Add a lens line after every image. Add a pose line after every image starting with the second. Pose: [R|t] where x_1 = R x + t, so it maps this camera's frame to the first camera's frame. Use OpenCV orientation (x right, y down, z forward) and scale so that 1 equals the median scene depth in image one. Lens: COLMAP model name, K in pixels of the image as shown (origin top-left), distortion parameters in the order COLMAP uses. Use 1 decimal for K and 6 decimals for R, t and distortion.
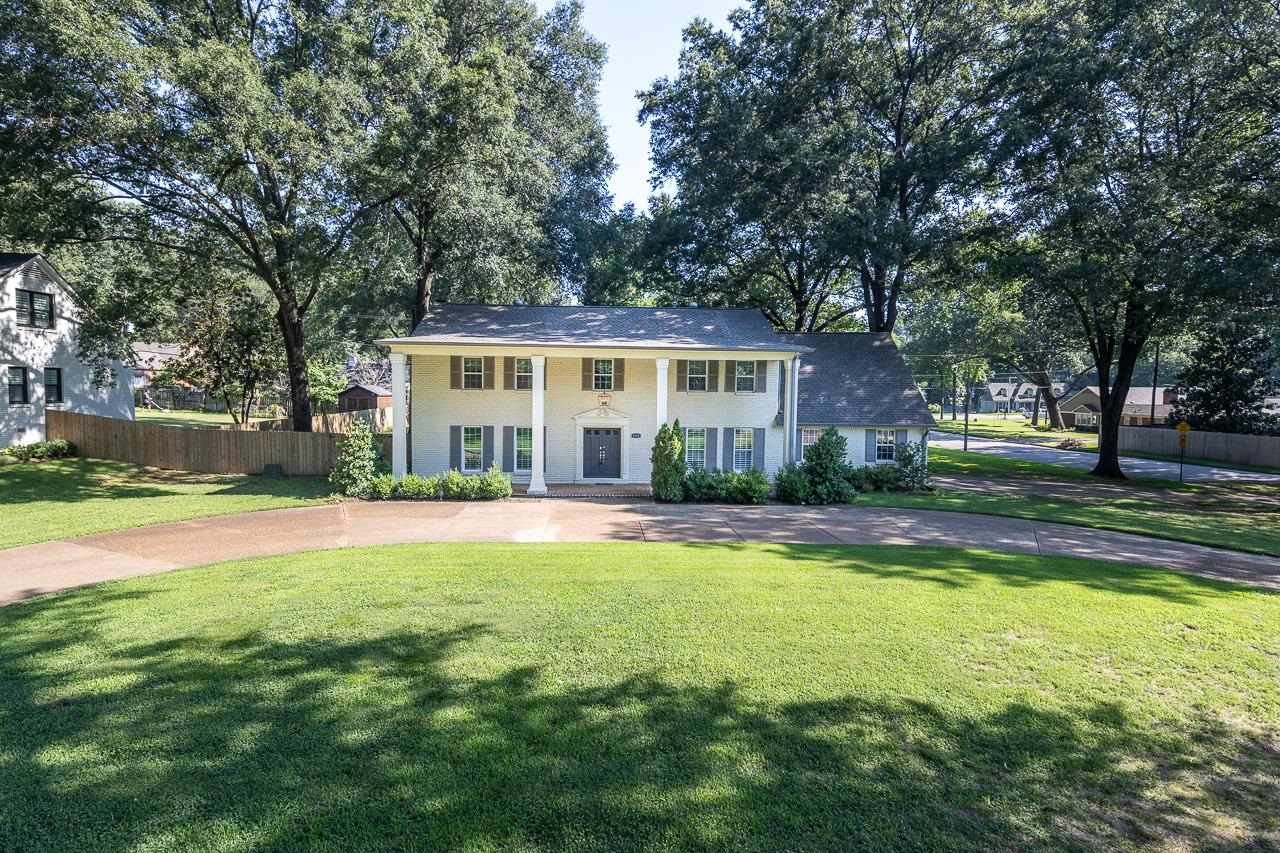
lens RADIAL K [[629.1, 0, 641.0], [0, 629.1, 422.1], [0, 0, 1]] dist [0.052388, -0.021647]
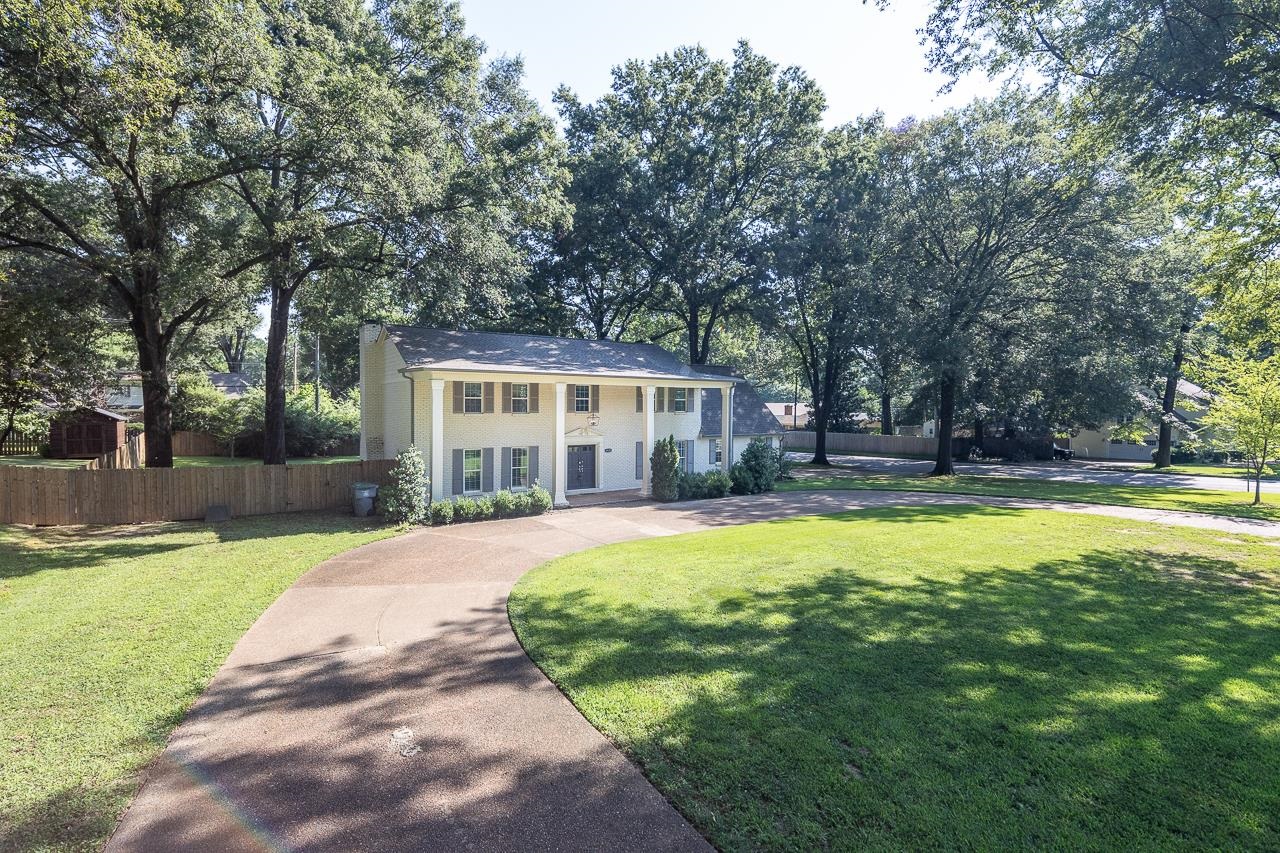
lens RADIAL K [[629.1, 0, 641.0], [0, 629.1, 422.1], [0, 0, 1]] dist [0.052388, -0.021647]
pose [[0.844560, -0.023957, 0.534924, -0.651015], [0.036813, 0.999233, -0.013370, -0.014716], [-0.534194, 0.030984, 0.844794, -0.026360]]
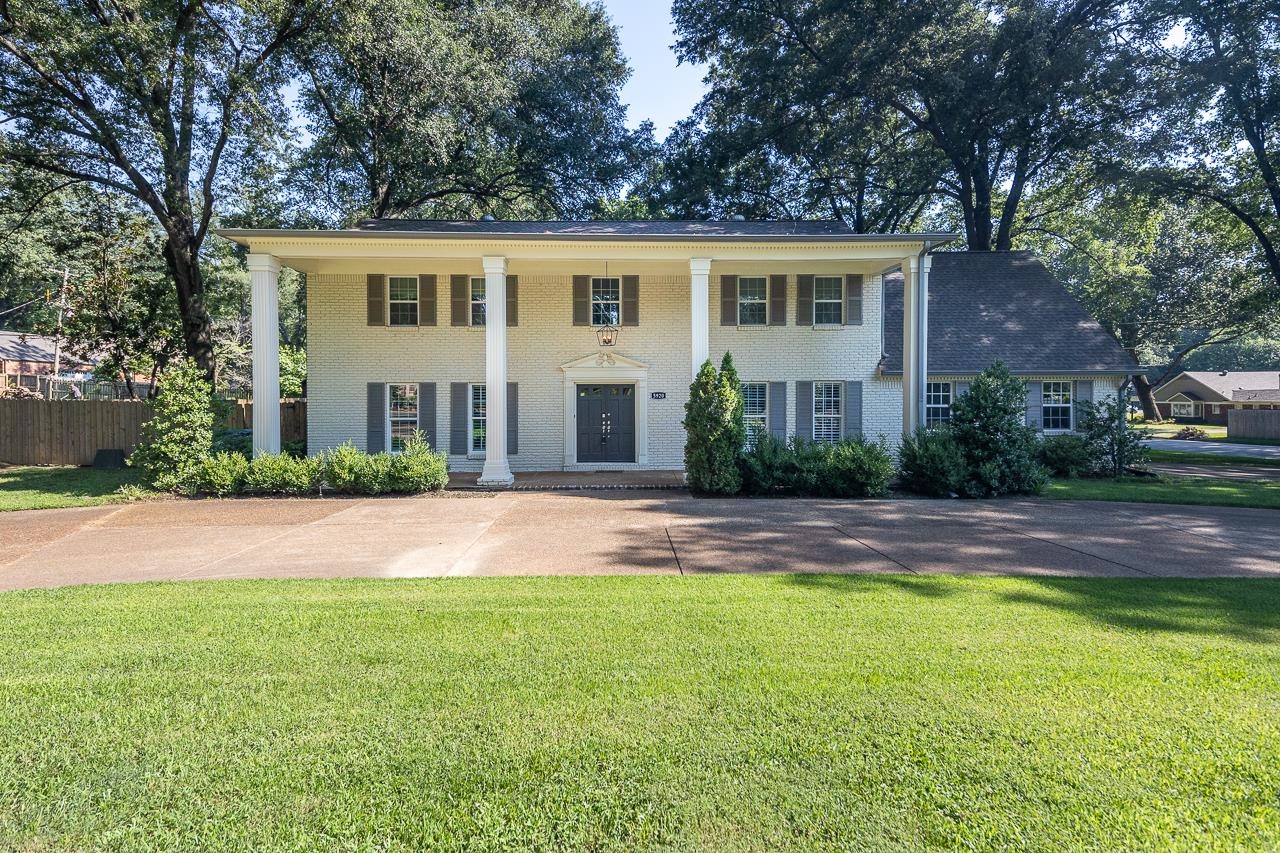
lens RADIAL K [[614.5, 0, 646.4], [0, 614.5, 419.5], [0, 0, 1]] dist [0.038634, -0.000716]
pose [[0.999419, -0.014822, -0.030691, -0.001572], [0.013976, 0.999521, -0.027604, 0.070602], [0.031085, 0.027159, 0.999148, 0.424026]]
